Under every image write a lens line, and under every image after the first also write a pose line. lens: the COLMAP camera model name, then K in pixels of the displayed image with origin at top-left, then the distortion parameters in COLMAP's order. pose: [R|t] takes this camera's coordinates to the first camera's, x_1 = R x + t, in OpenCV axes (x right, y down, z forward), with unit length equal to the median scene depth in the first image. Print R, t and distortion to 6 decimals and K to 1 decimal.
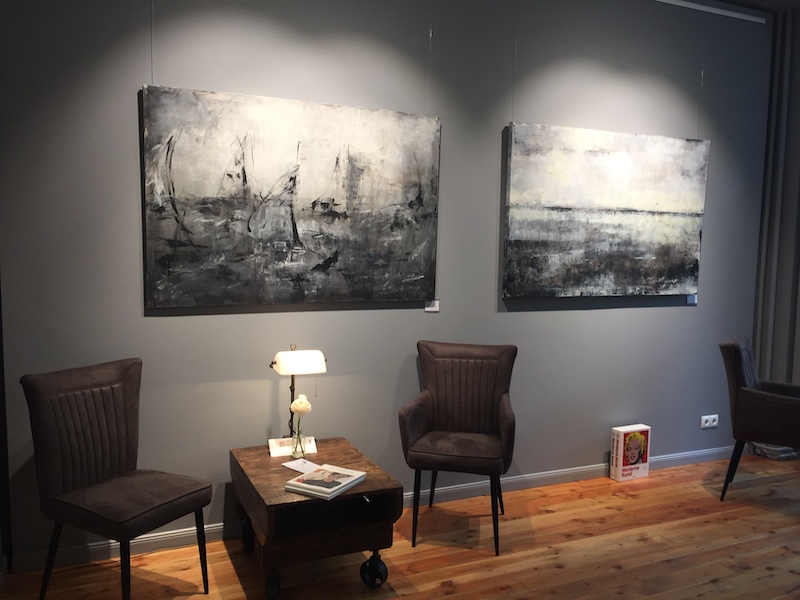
lens RADIAL K [[679.1, 0, 399.9], [0, 679.1, 299.6], [0, 0, 1]] dist [0.058749, -0.001780]
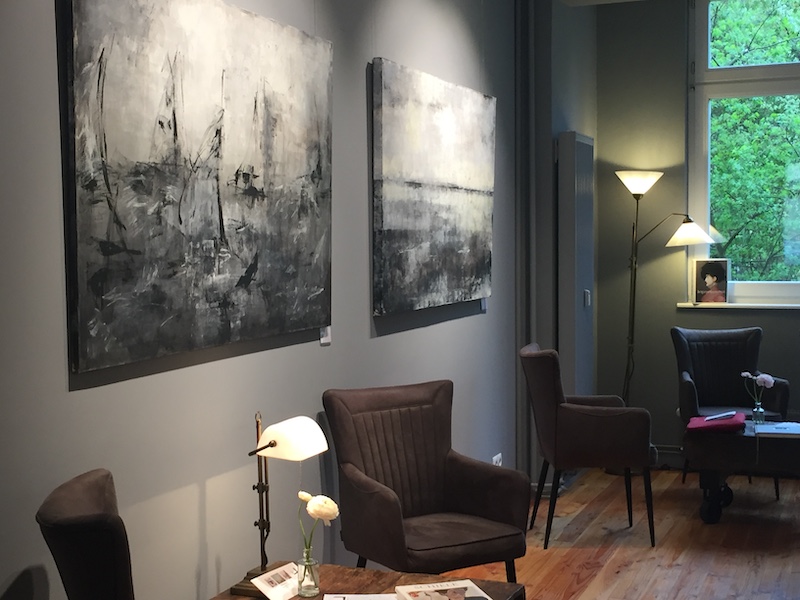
lens RADIAL K [[1182.2, 0, 399.9], [0, 1182.2, 300.7], [0, 0, 1]] dist [0.040488, 0.000000]
pose [[0.721886, -0.060483, 0.689363, -0.736803], [0.077787, 0.996952, 0.006013, -0.026490], [-0.687626, 0.049283, 0.724391, 0.160635]]
